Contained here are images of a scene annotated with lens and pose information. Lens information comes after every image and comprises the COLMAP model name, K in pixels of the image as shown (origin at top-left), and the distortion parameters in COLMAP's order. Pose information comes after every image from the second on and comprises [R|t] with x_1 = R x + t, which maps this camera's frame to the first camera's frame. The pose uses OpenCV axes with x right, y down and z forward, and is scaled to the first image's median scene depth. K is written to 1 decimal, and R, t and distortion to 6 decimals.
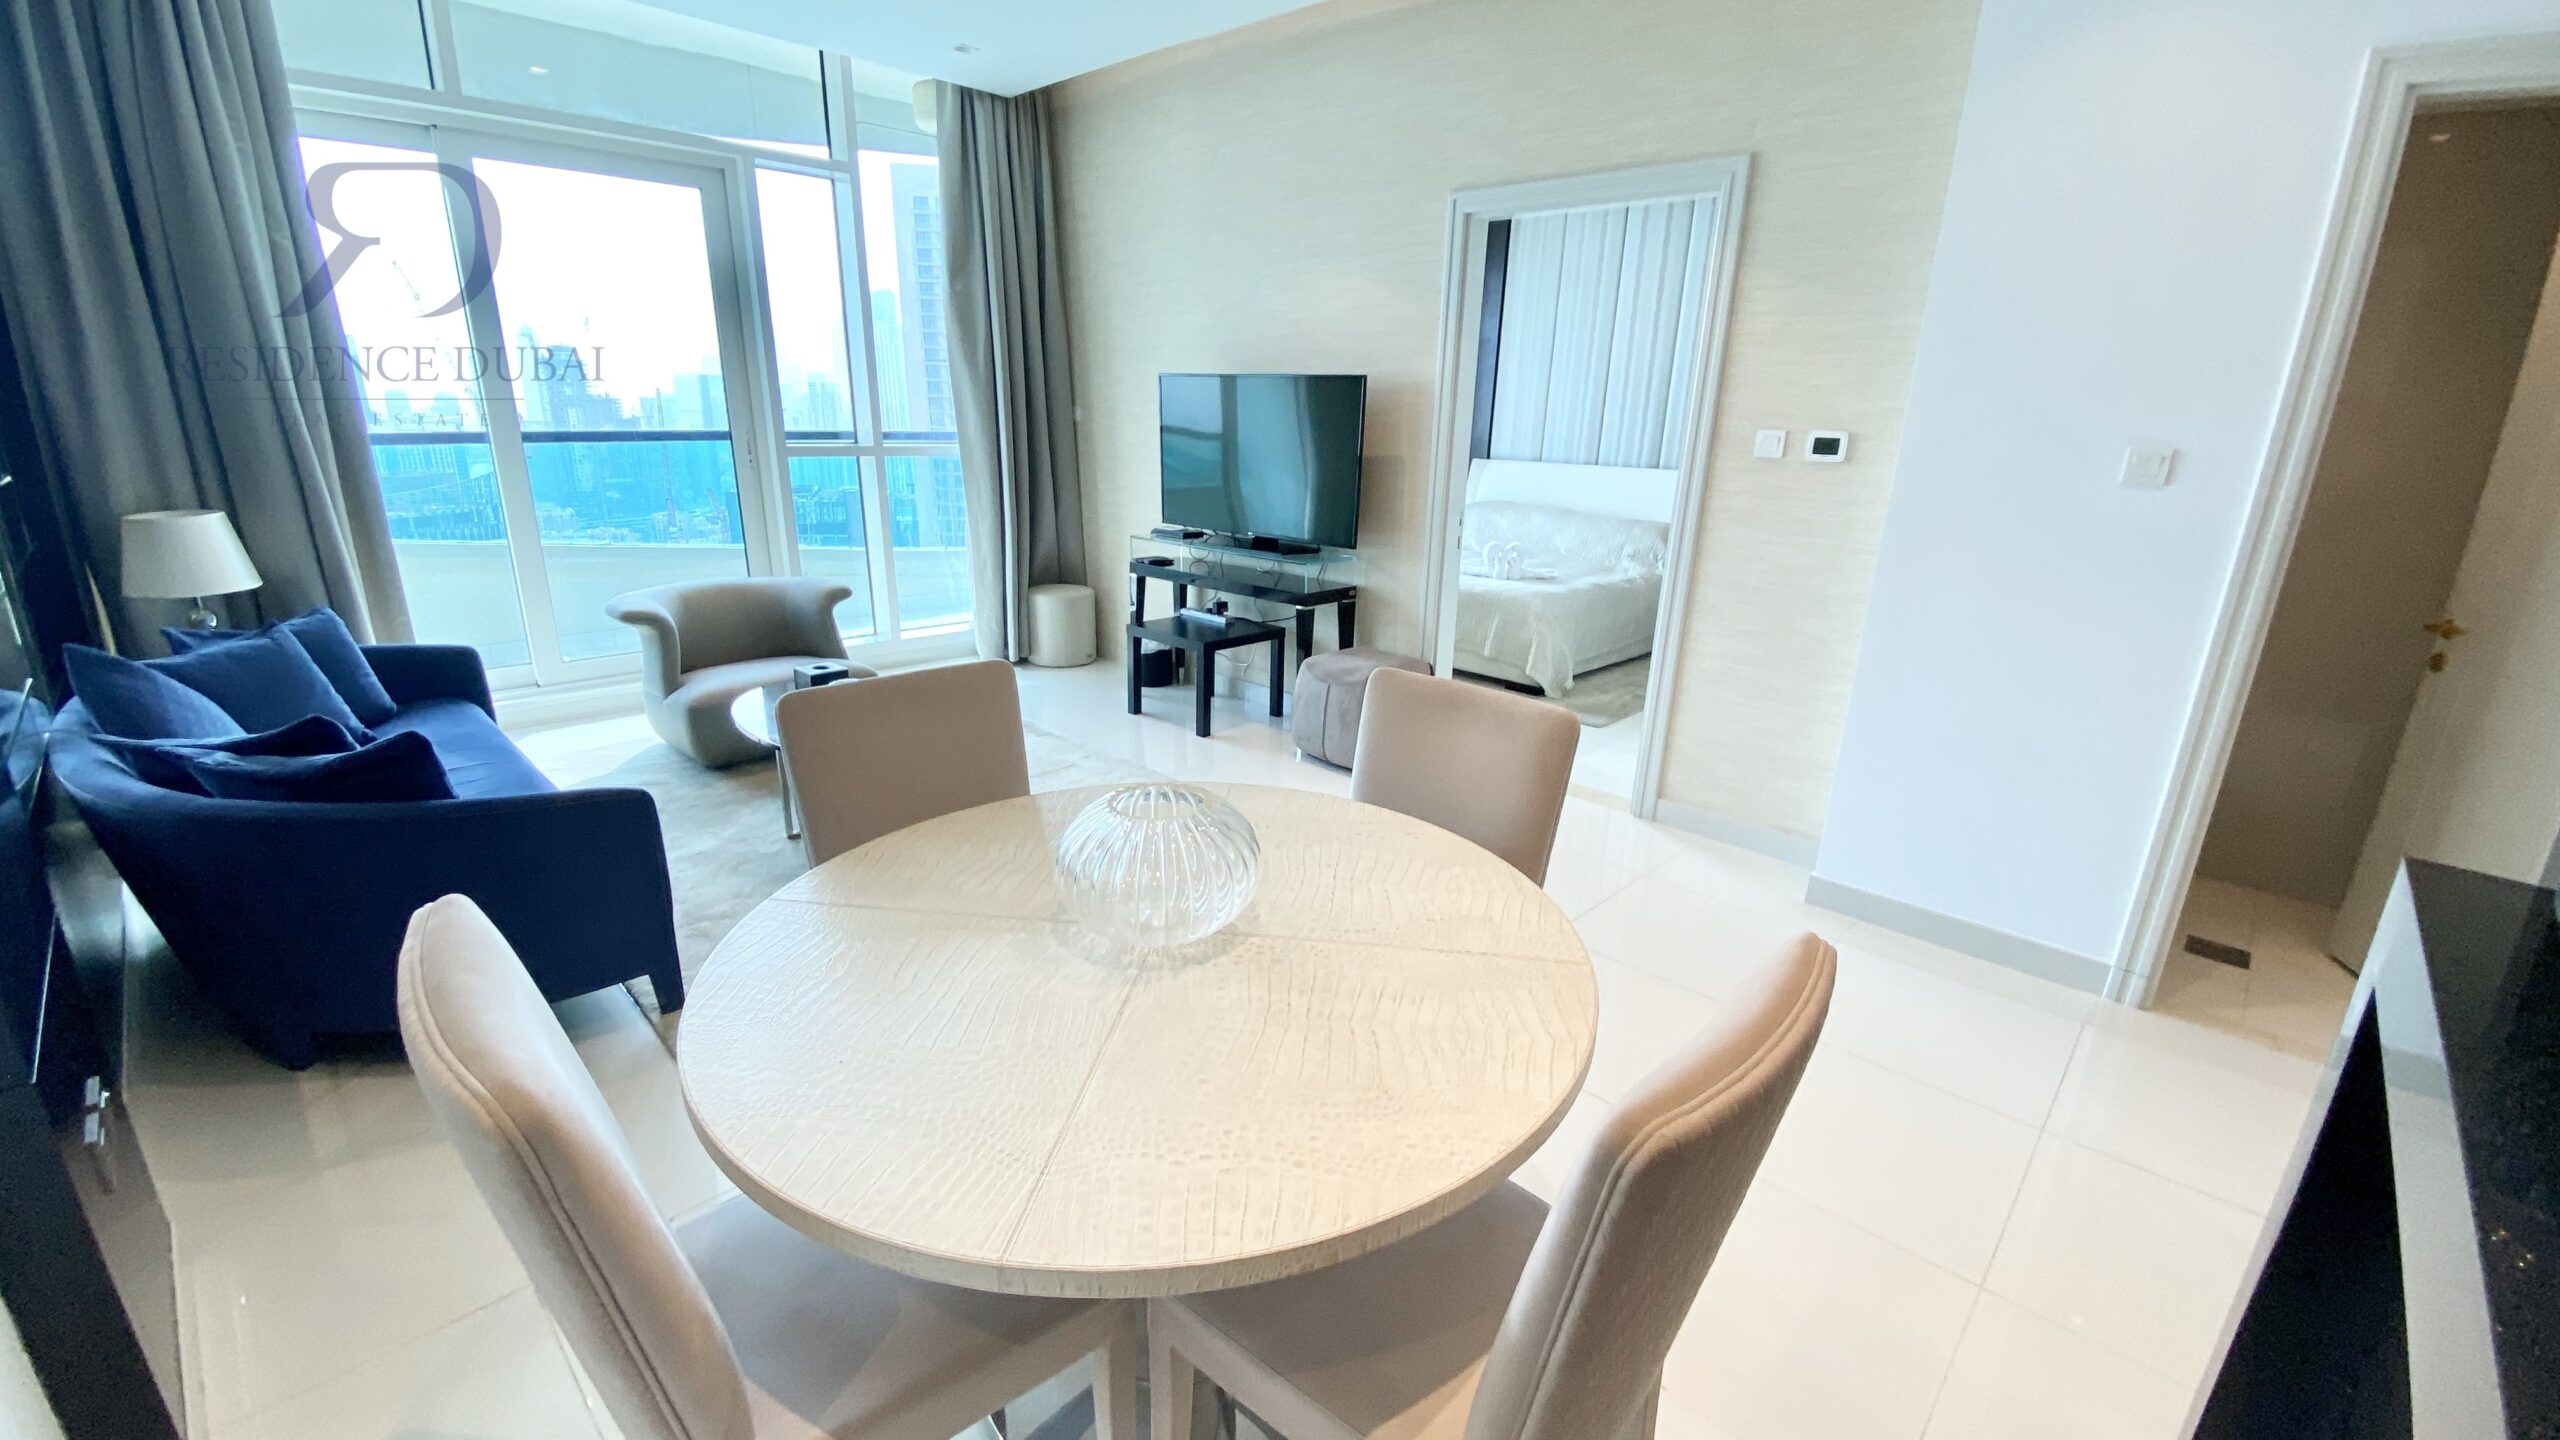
lens RADIAL K [[1051.3, 0, 1292.3], [0, 1051.3, 729.3], [0, 0, 1]] dist [-0.009723, -0.000802]
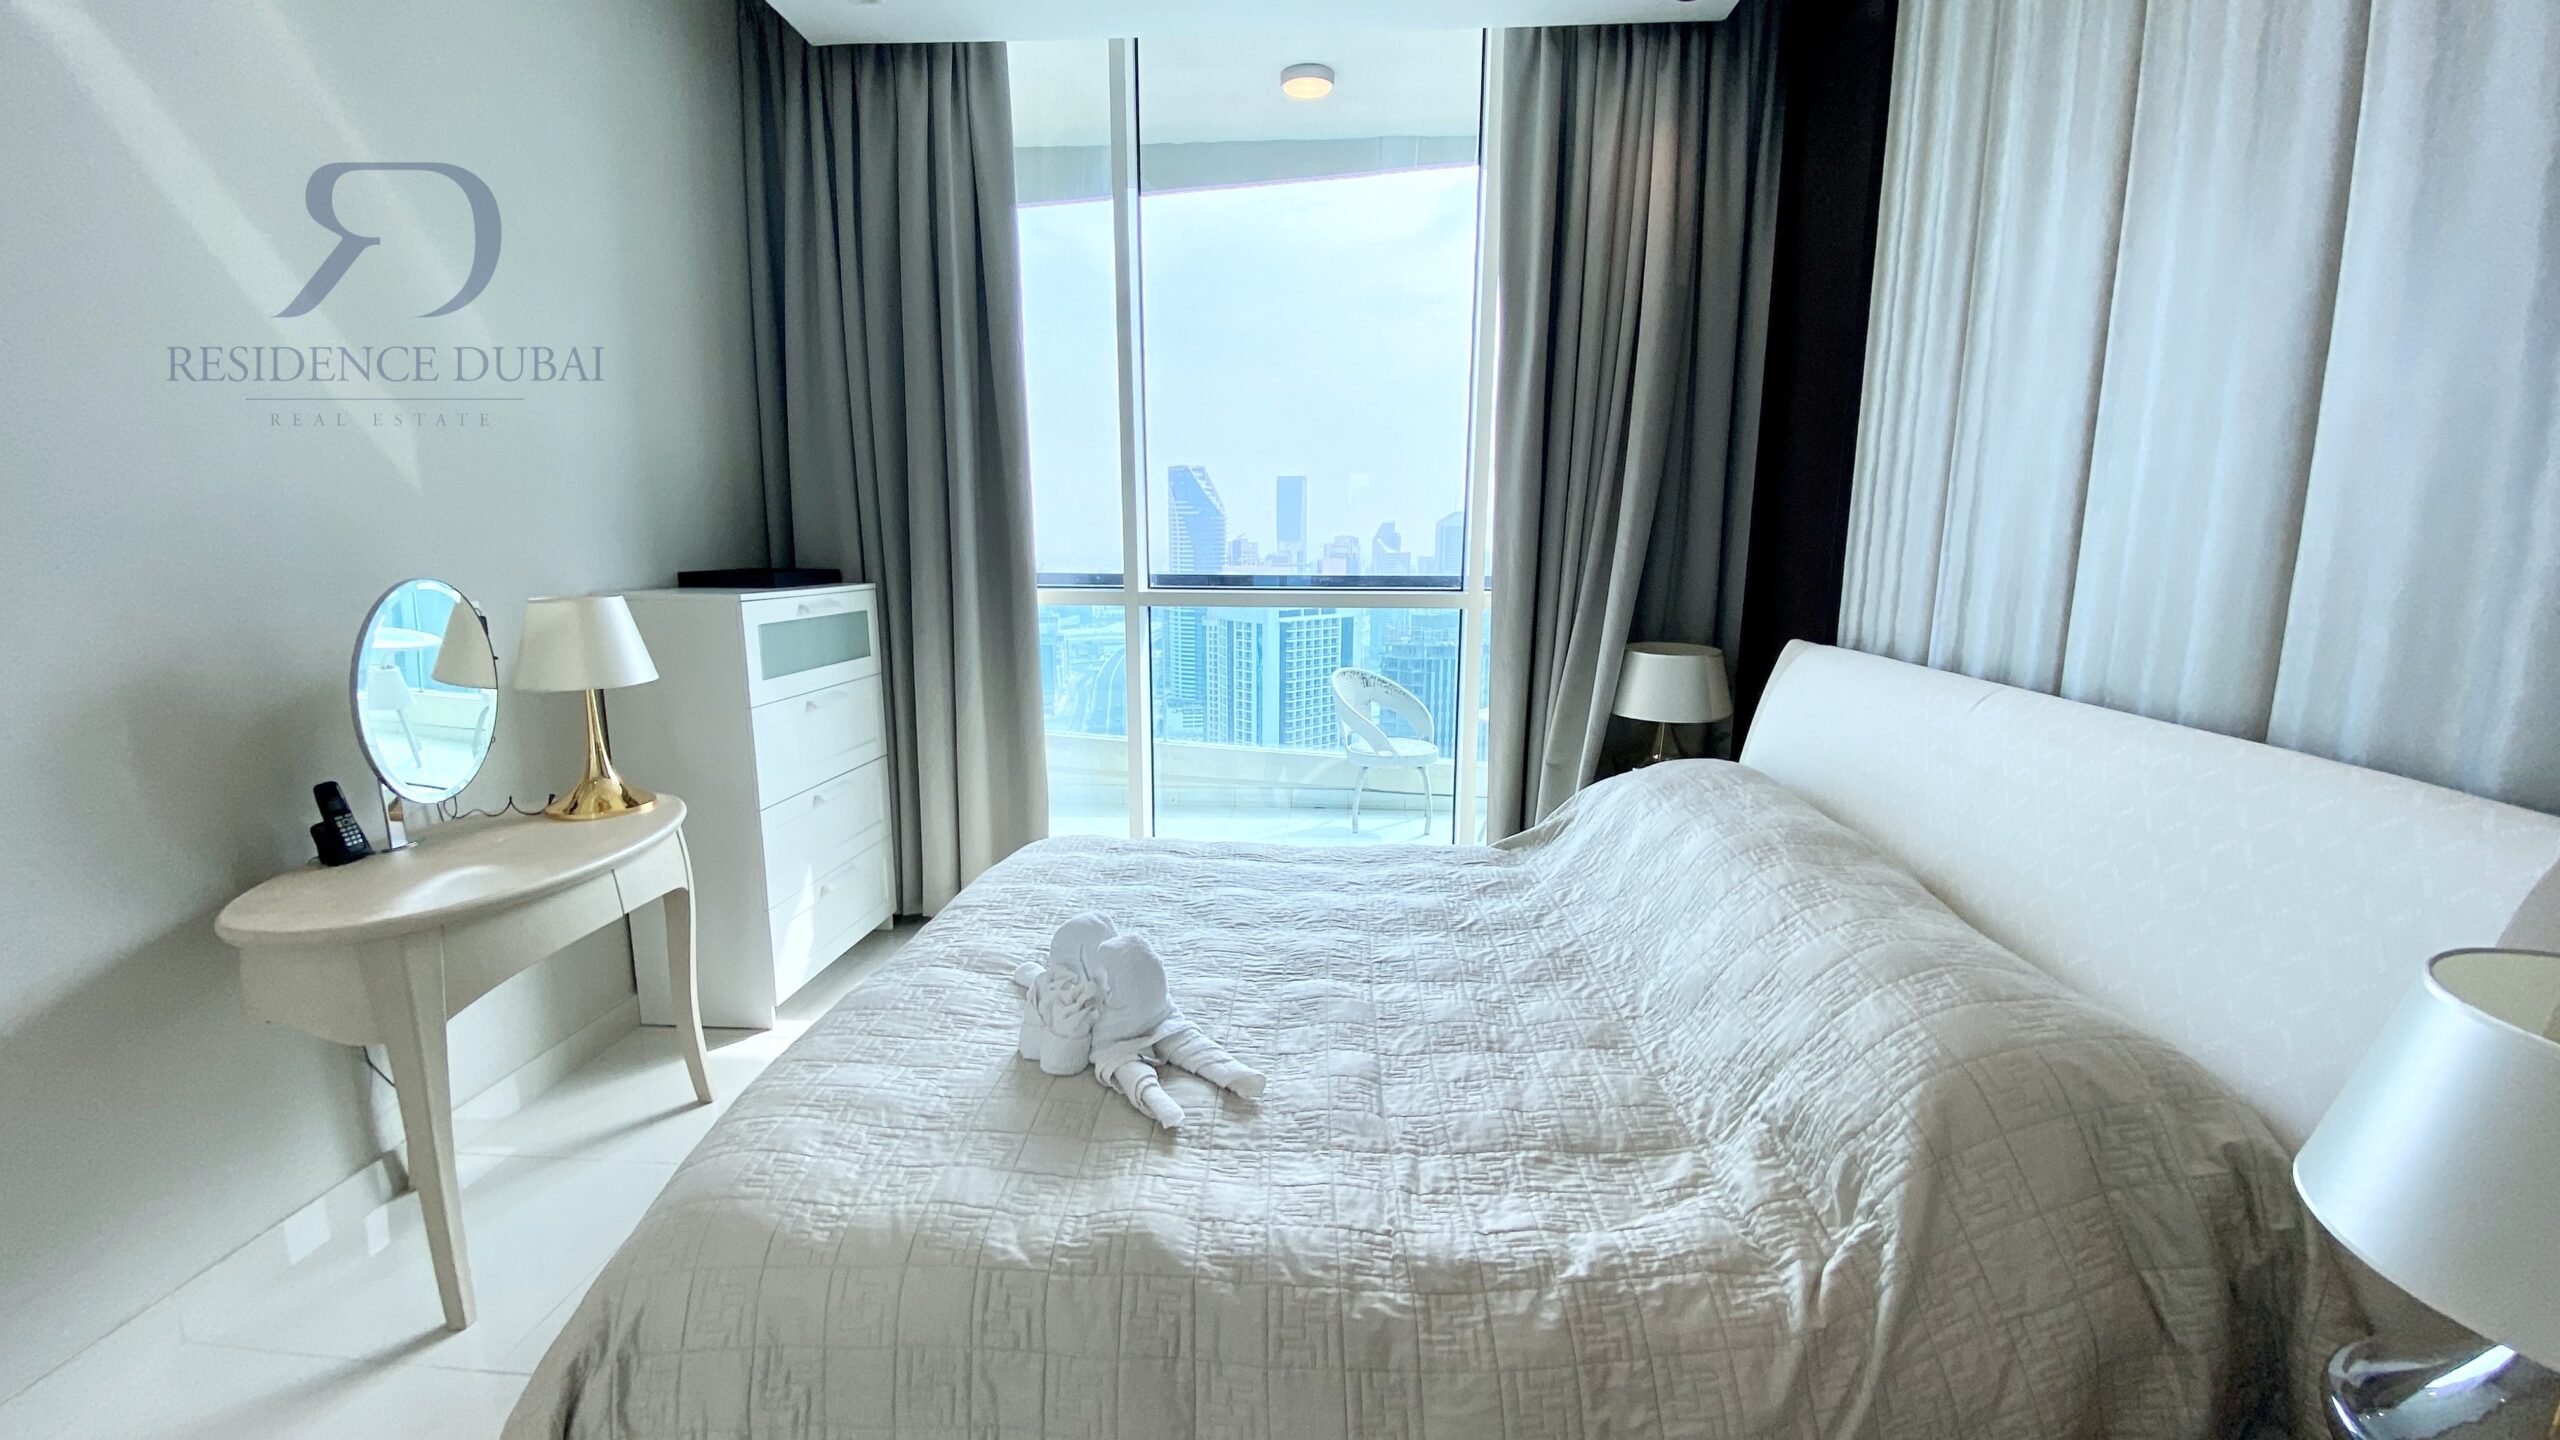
lens RADIAL K [[1051.3, 0, 1271.3], [0, 1051.3, 703.0], [0, 0, 1]] dist [-0.009723, -0.000802]
pose [[0.634195, 0.092288, -0.767645, 0.356834], [-0.215017, 0.974738, -0.060452, -0.184980], [0.742674, 0.203395, 0.638017, 0.666440]]
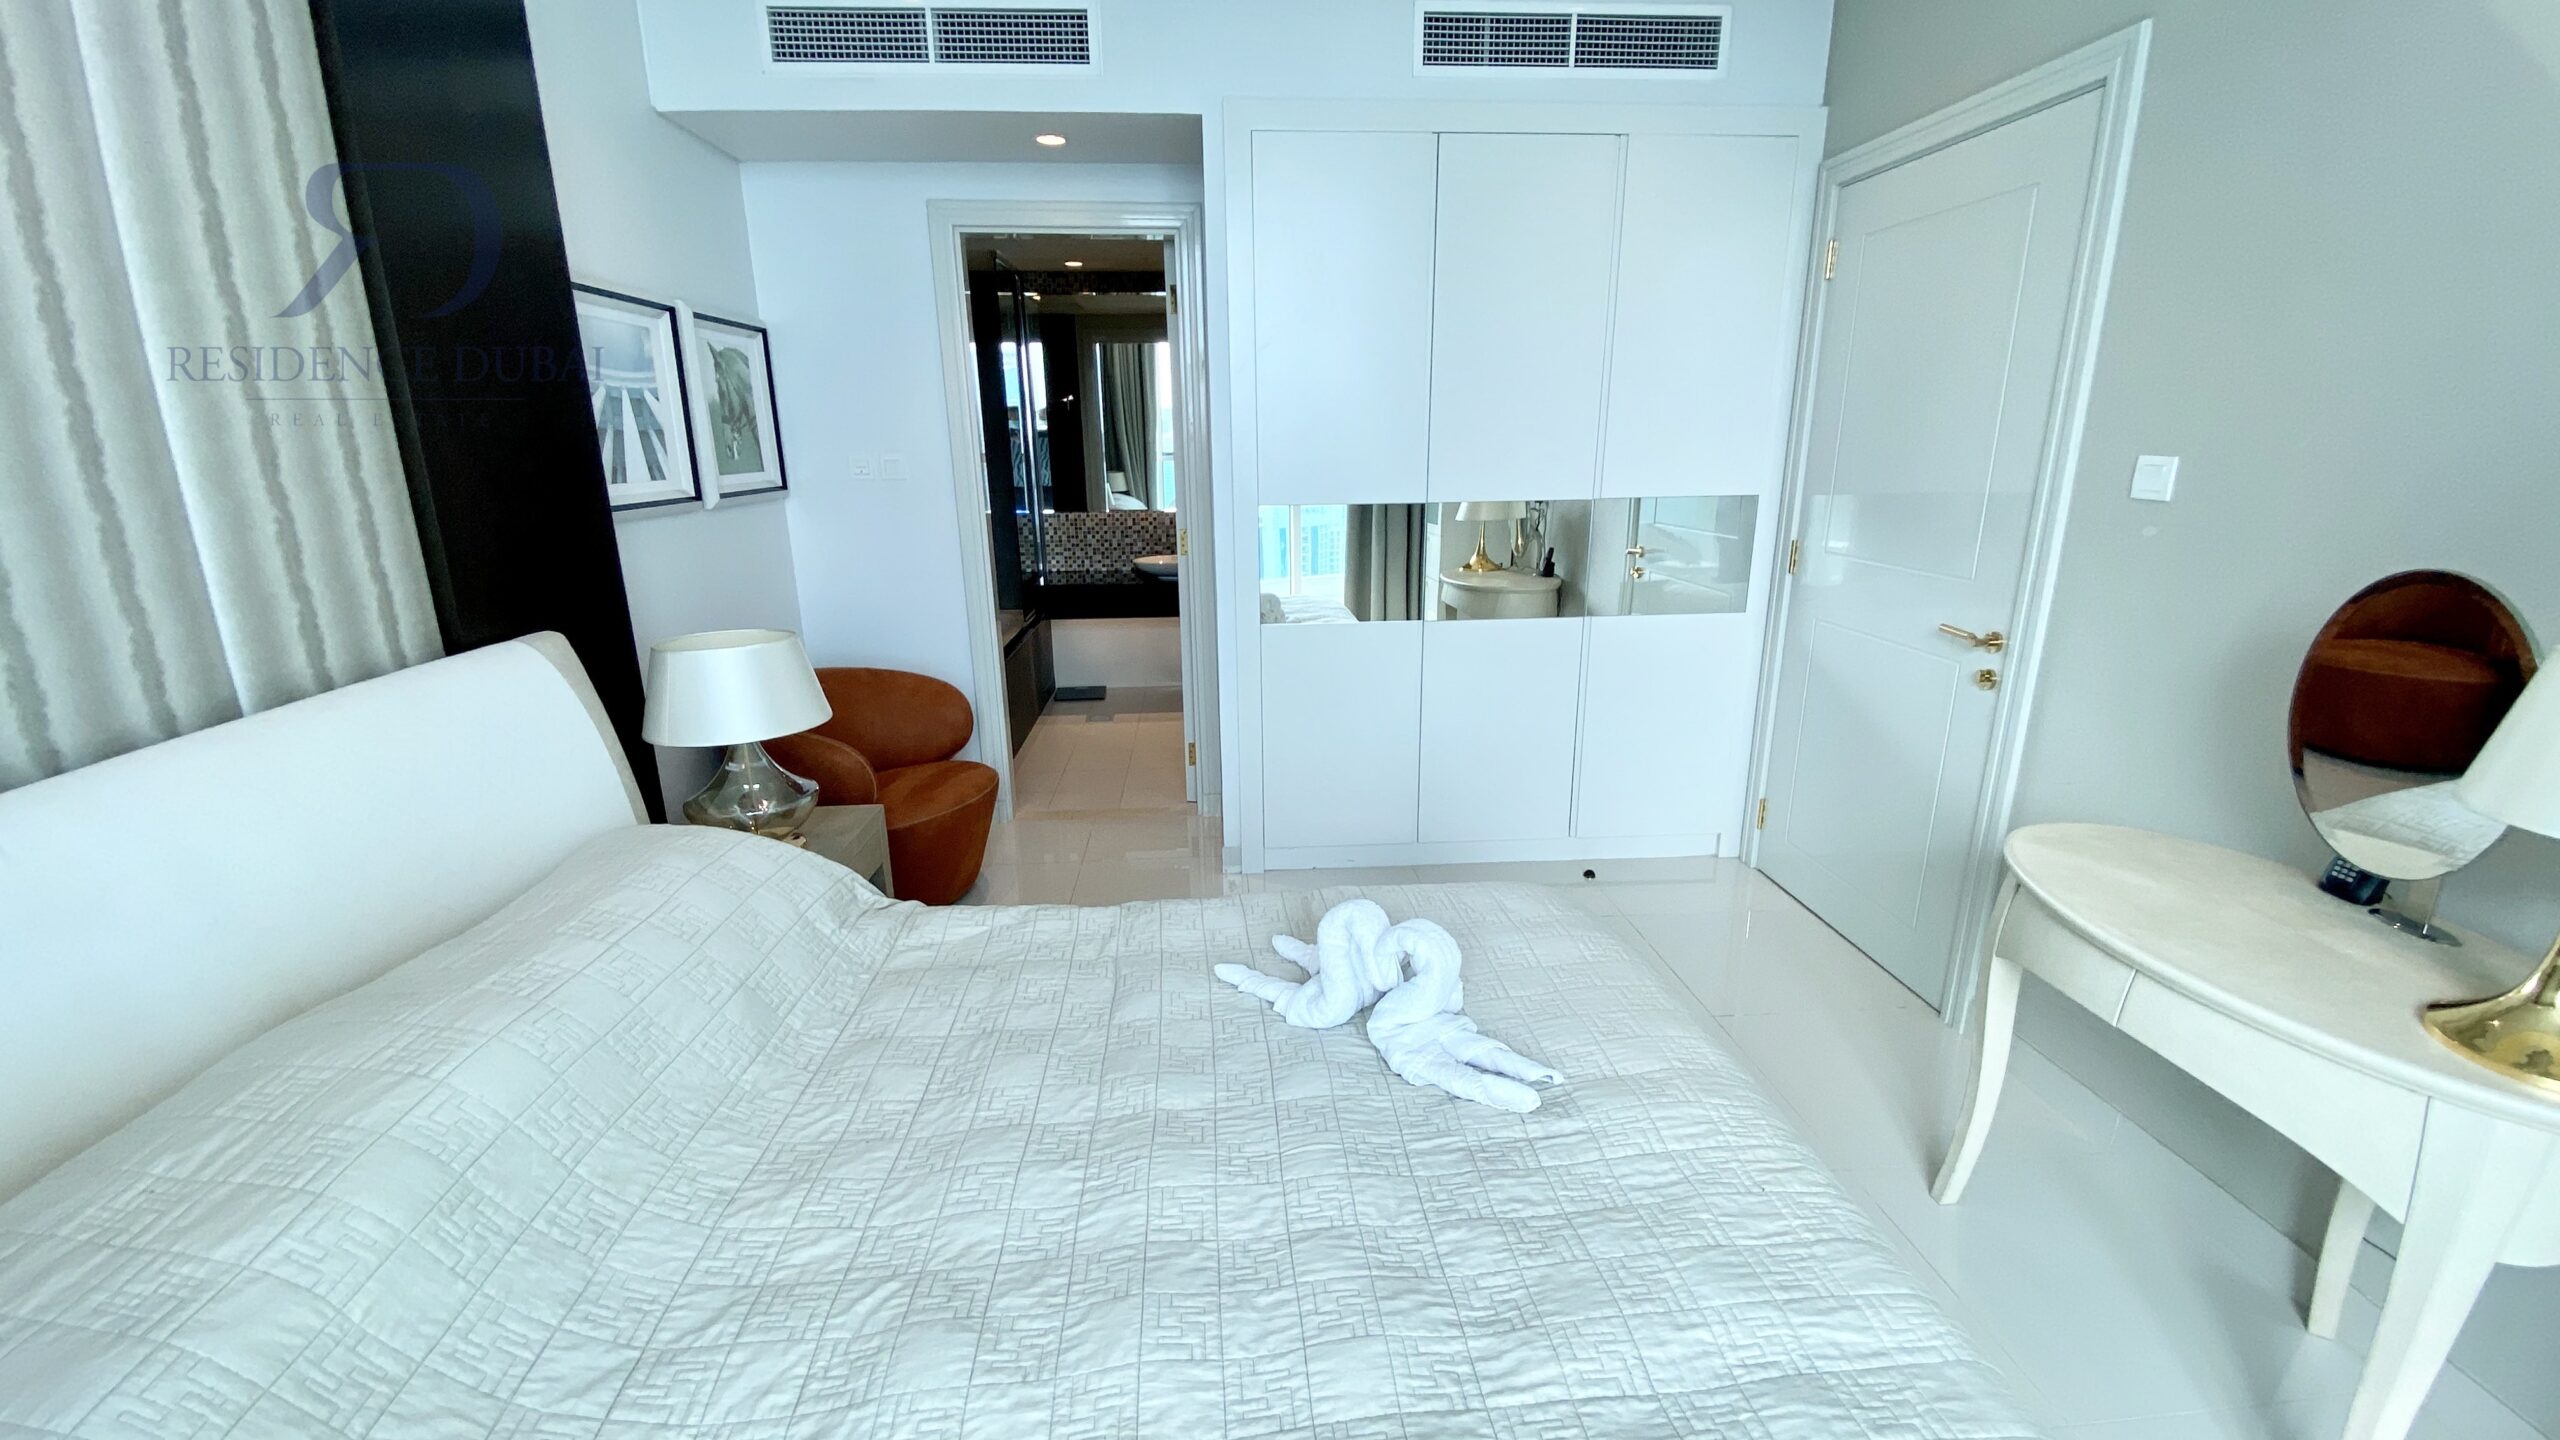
lens RADIAL K [[1051.3, 0, 1298.5], [0, 1051.3, 726.9], [0, 0, 1]] dist [-0.009723, -0.000802]
pose [[-0.749909, -0.203399, 0.629496, 0.046494], [0.179296, 0.853454, 0.489356, -0.287604], [-0.636780, 0.479839, -0.603545, 0.921750]]
